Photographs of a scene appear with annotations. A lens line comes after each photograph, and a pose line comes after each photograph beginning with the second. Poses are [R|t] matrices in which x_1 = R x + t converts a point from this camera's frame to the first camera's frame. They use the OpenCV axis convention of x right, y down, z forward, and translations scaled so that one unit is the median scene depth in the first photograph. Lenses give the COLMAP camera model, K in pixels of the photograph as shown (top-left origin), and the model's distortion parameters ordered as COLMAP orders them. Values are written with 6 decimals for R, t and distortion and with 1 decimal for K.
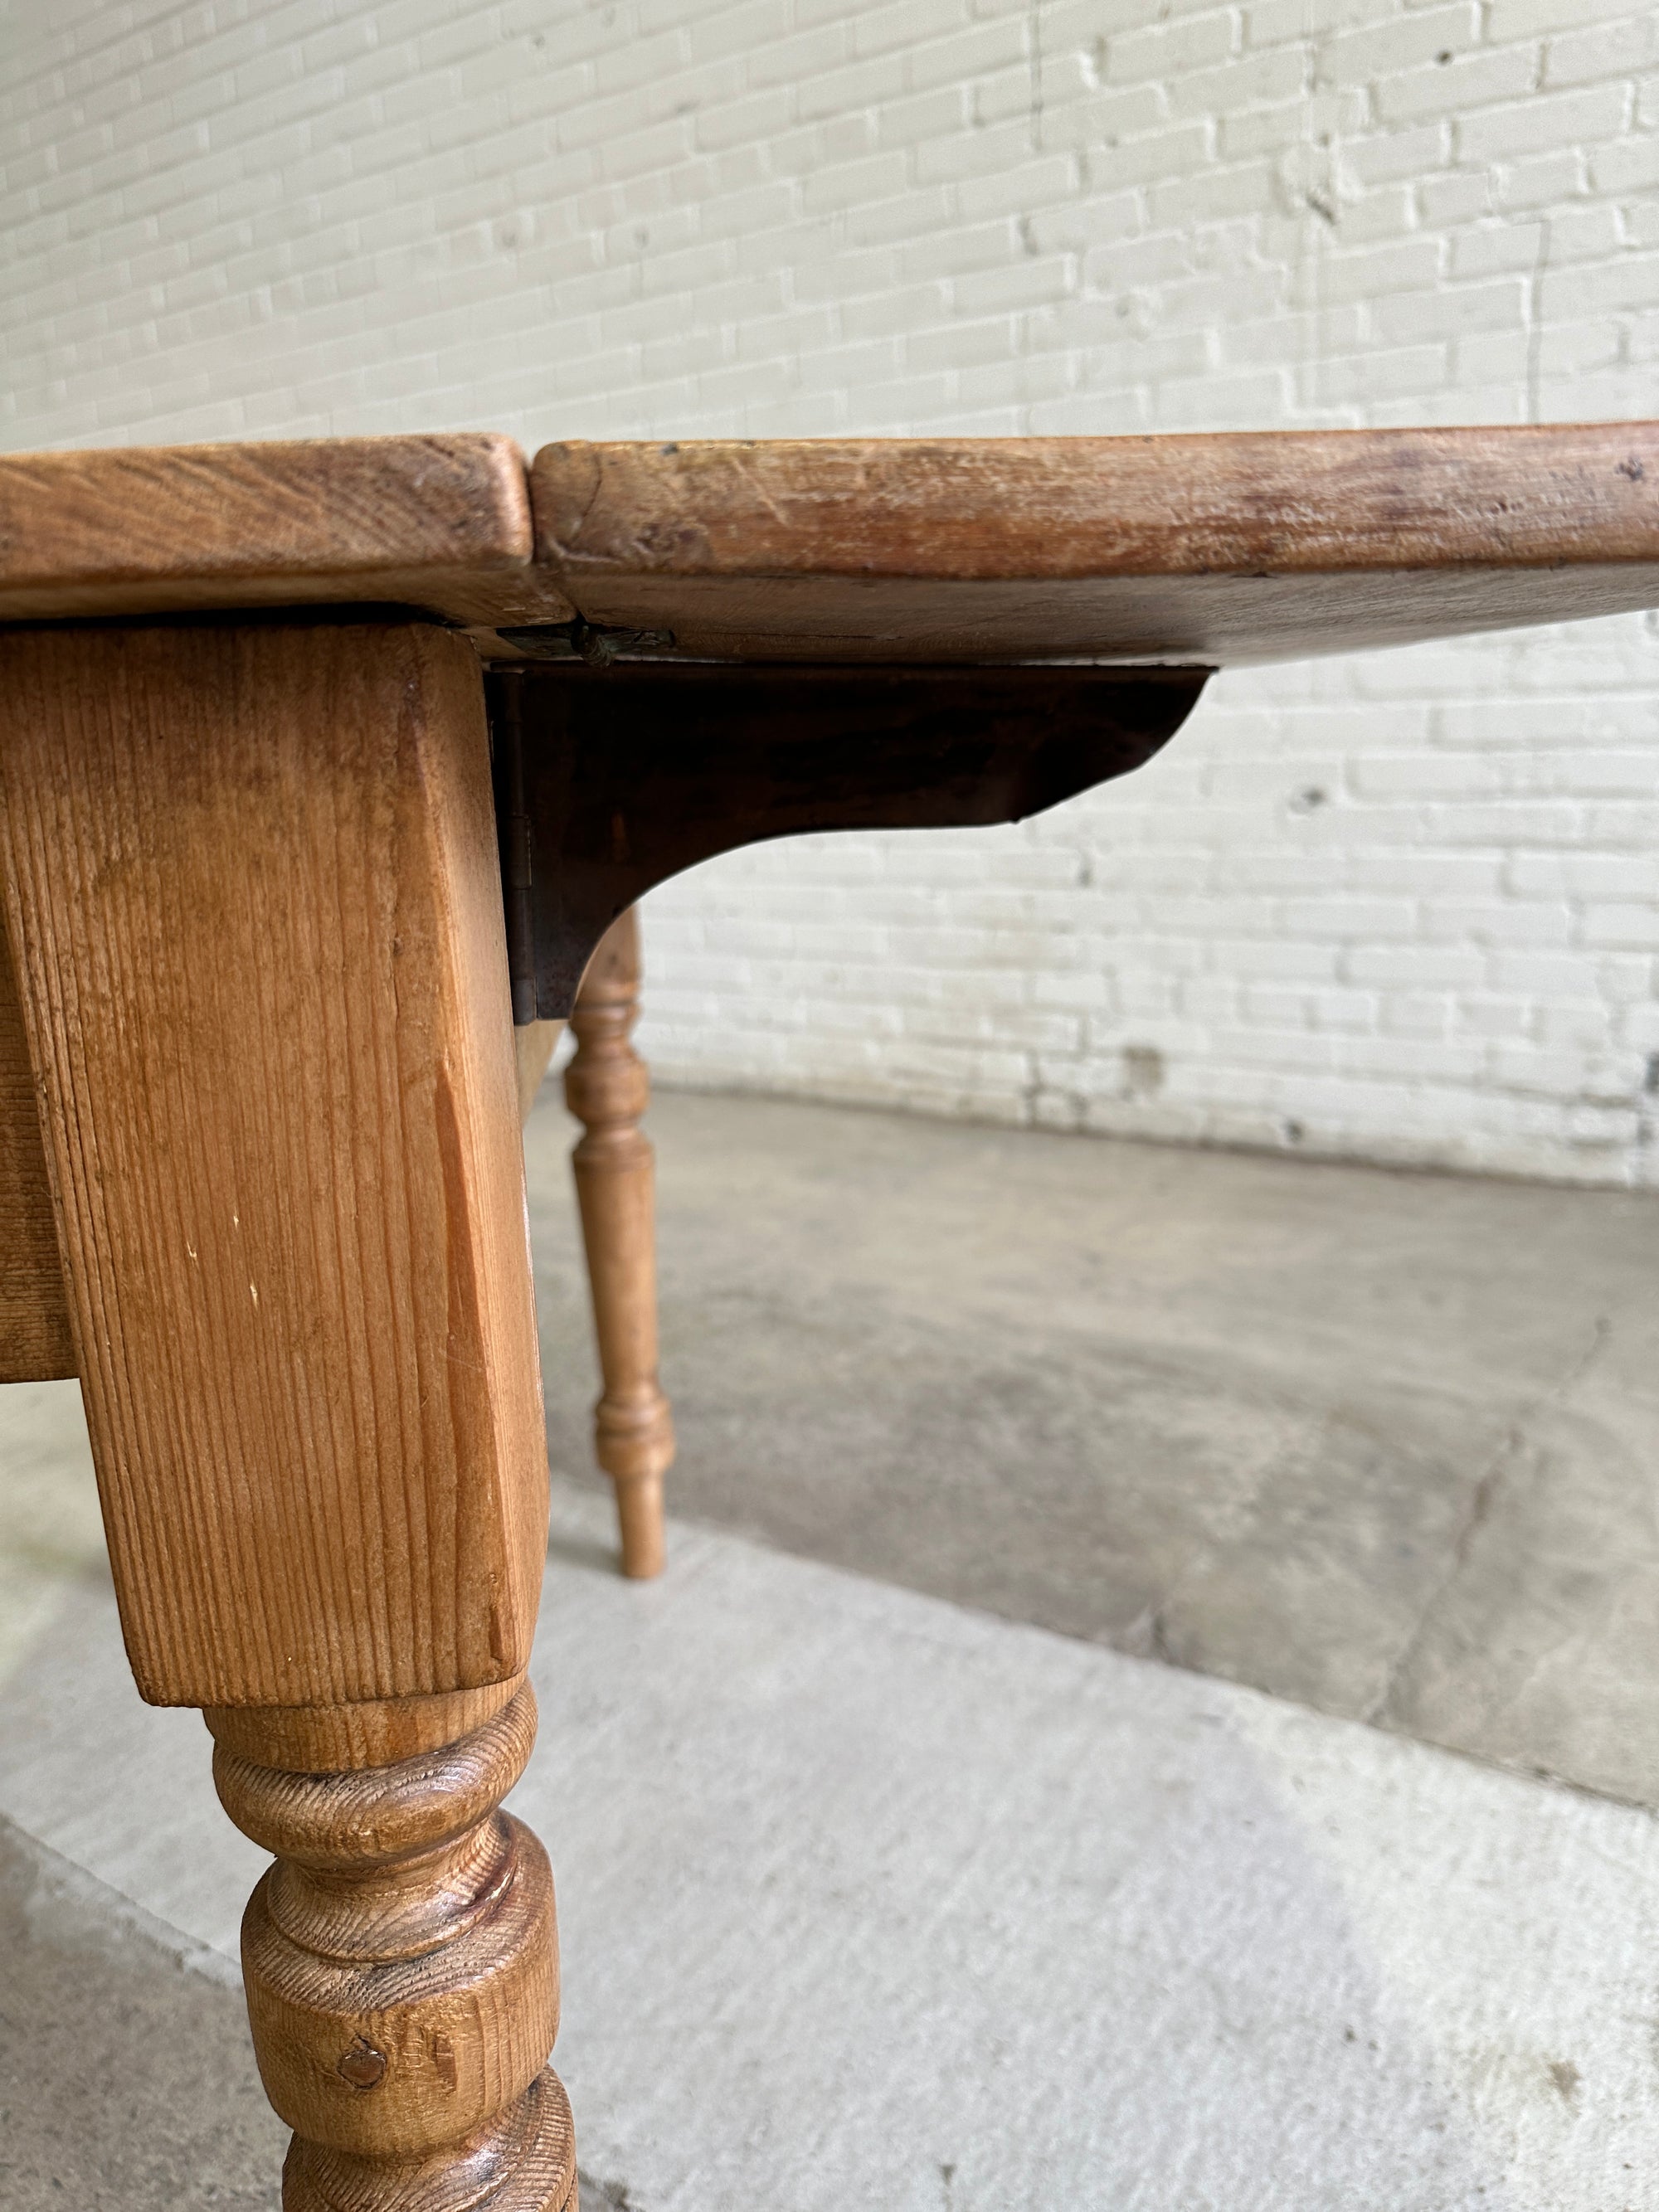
lens RADIAL K [[1600.4, 0, 829.5], [0, 1600.4, 1106.0], [0, 0, 1]] dist [-0.028077, -0.002153]
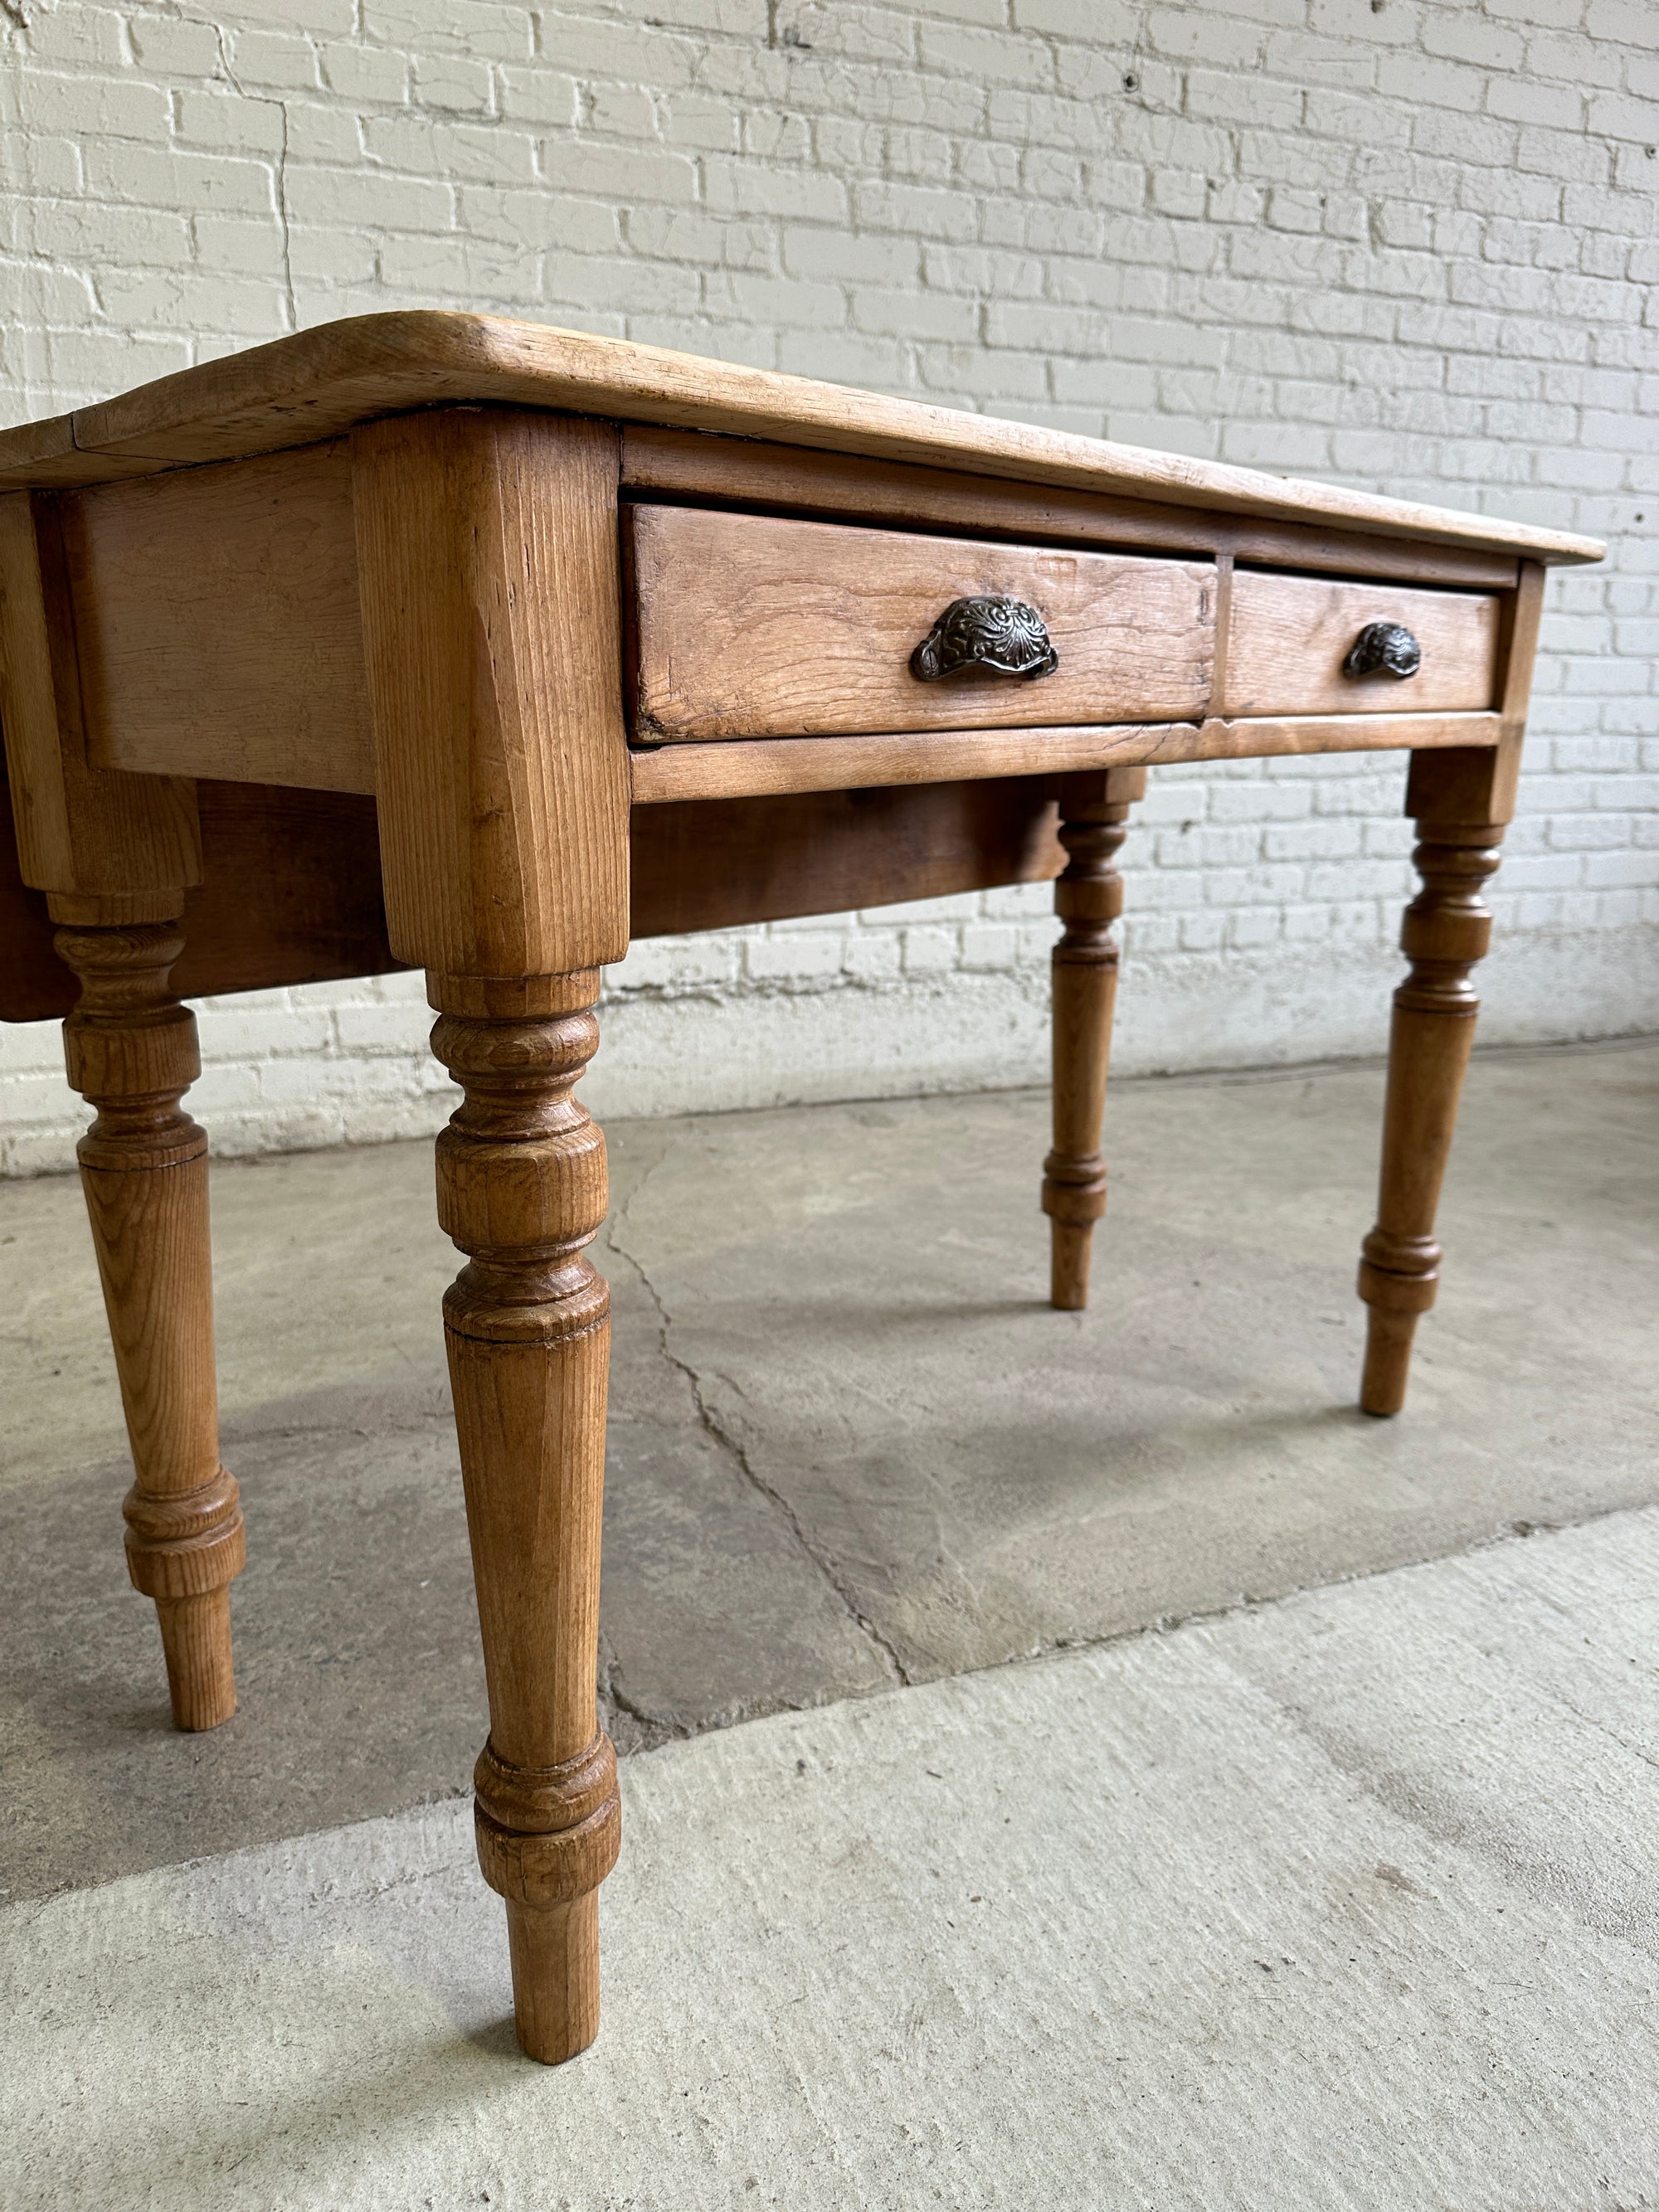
lens RADIAL K [[1577.4, 0, 822.5], [0, 1577.4, 1100.4], [0, 0, 1]] dist [-0.004380, -0.008277]
pose [[0.572063, -0.162731, 0.803905, -0.202109], [0.162135, 0.983216, 0.083653, -0.015963], [-0.804025, 0.082486, 0.588846, 0.256317]]
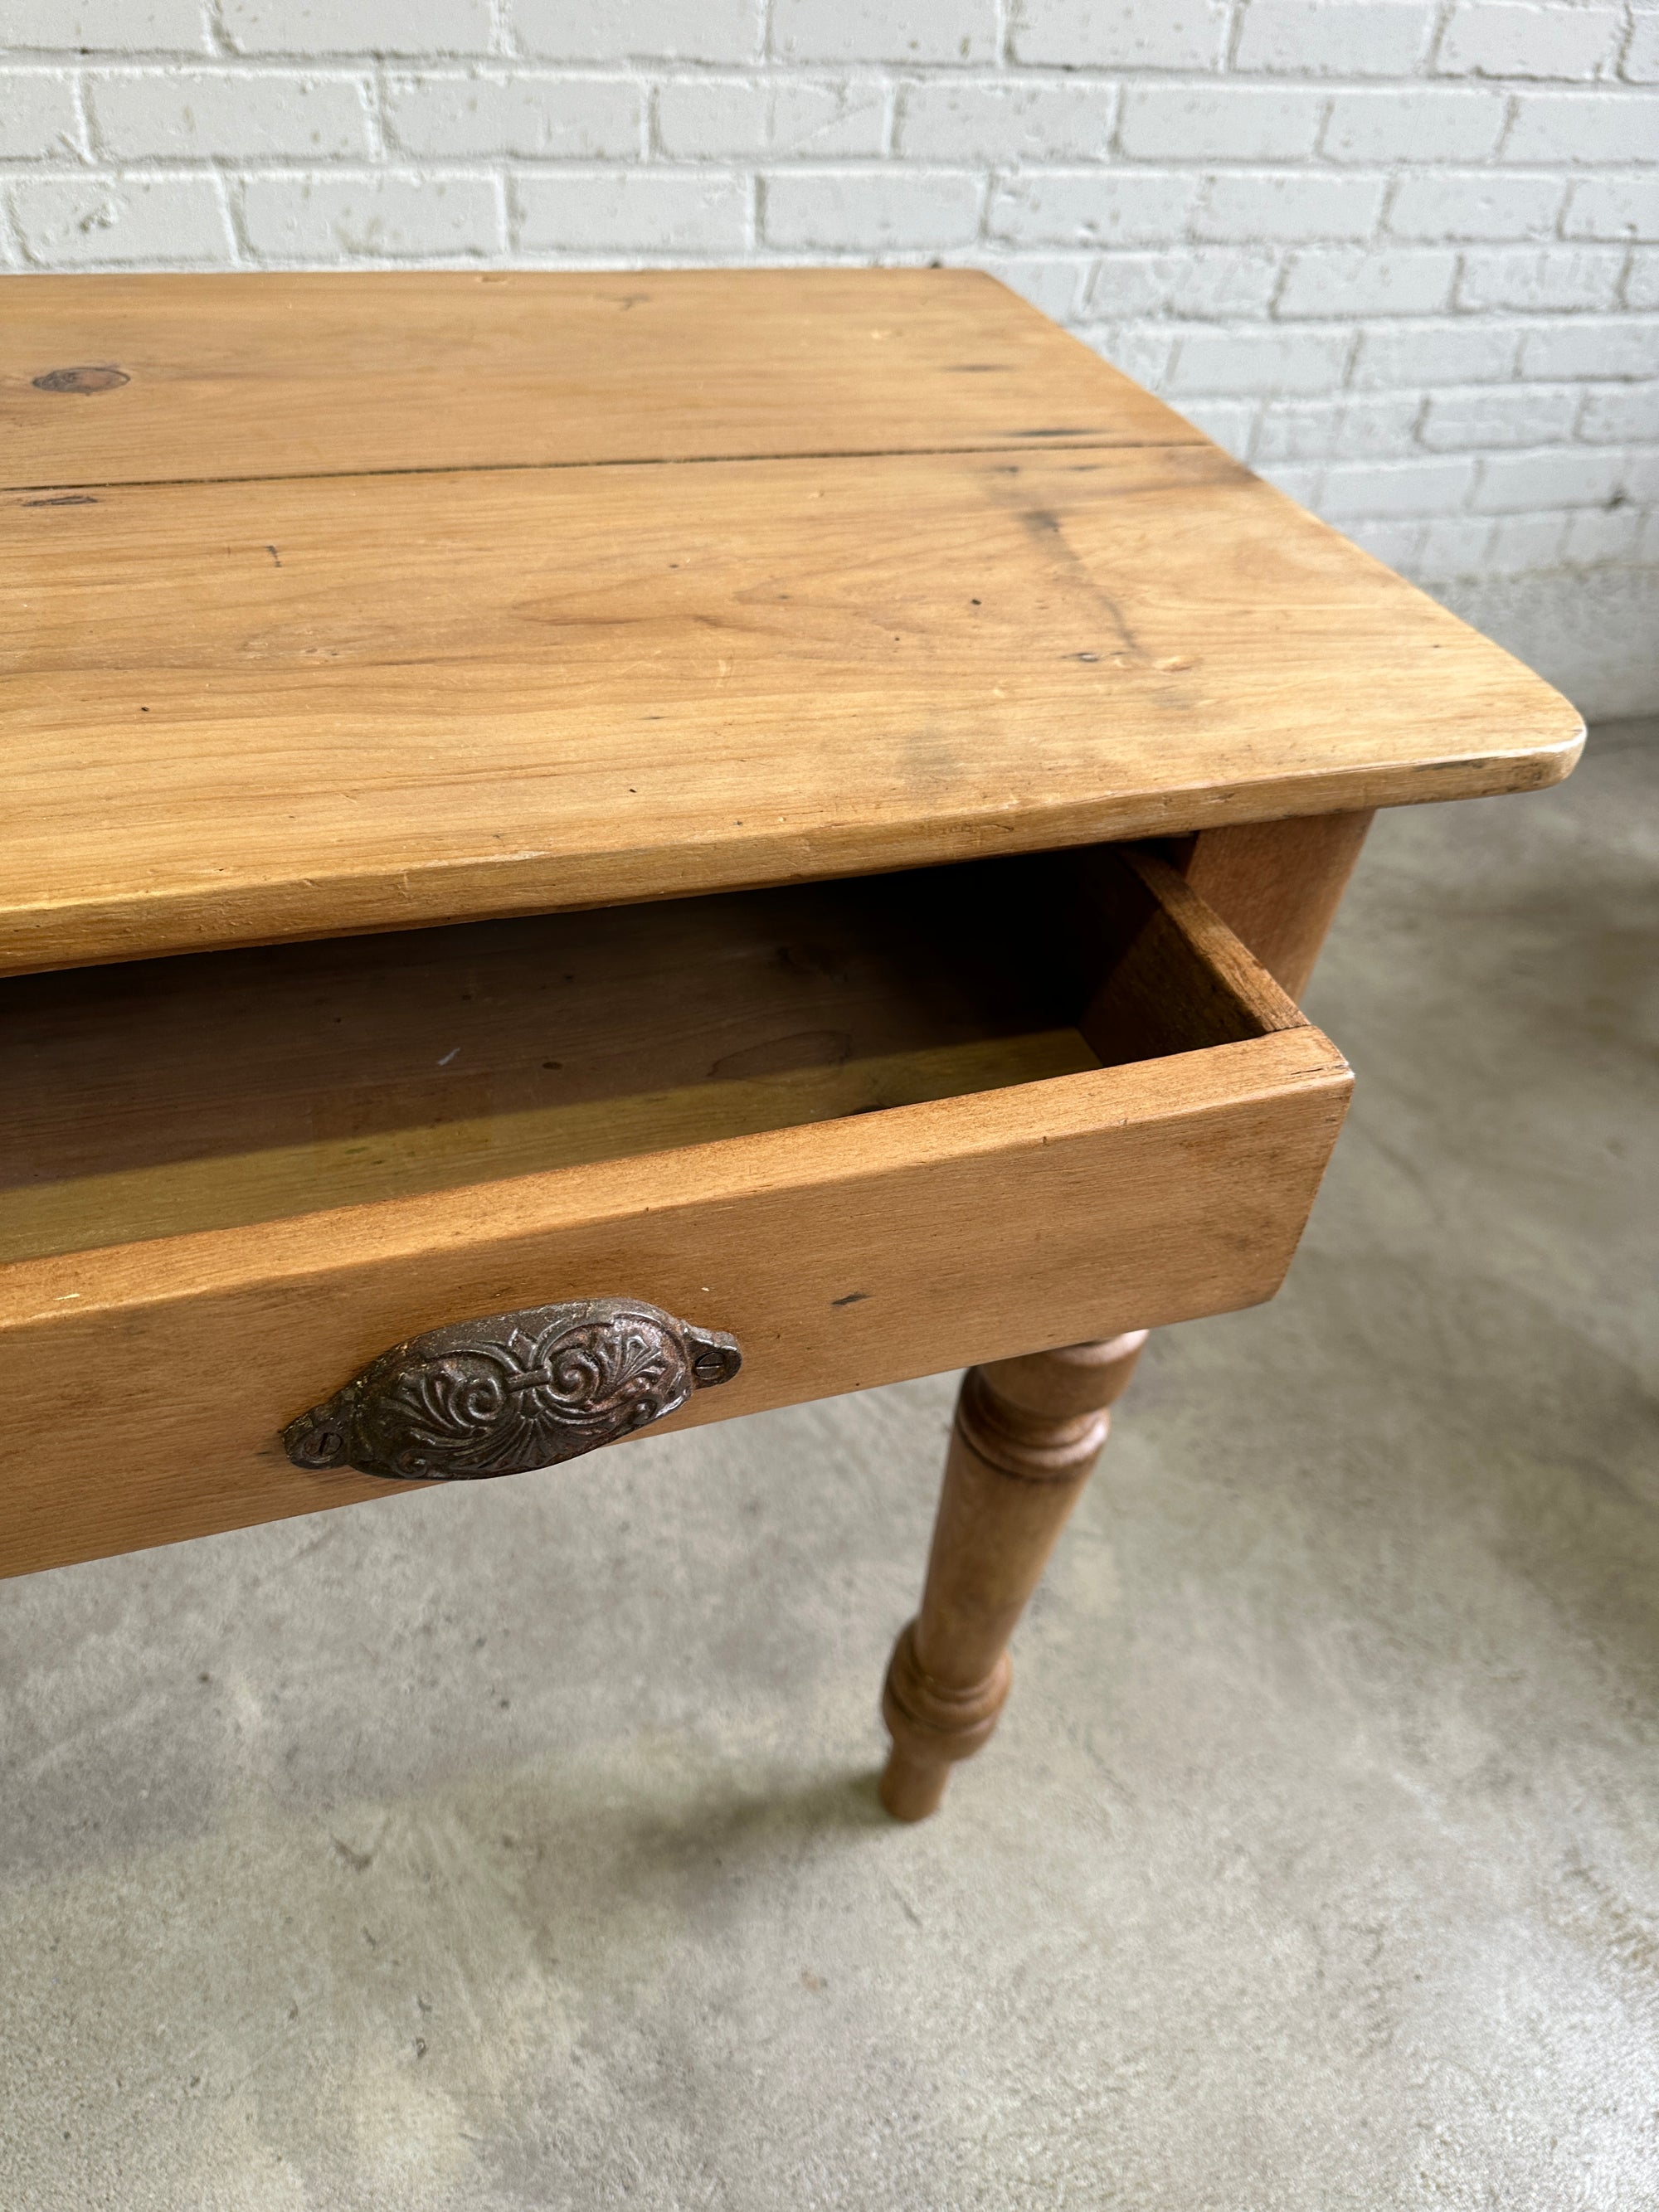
lens RADIAL K [[1600.7, 0, 826.0], [0, 1600.7, 1115.5], [0, 0, 1]] dist [-0.013276, -0.005691]
pose [[0.608837, -0.465906, 0.642066, 0.457468], [0.093121, 0.845744, 0.525401, -0.193678], [-0.787811, -0.260094, 0.558305, 0.227416]]
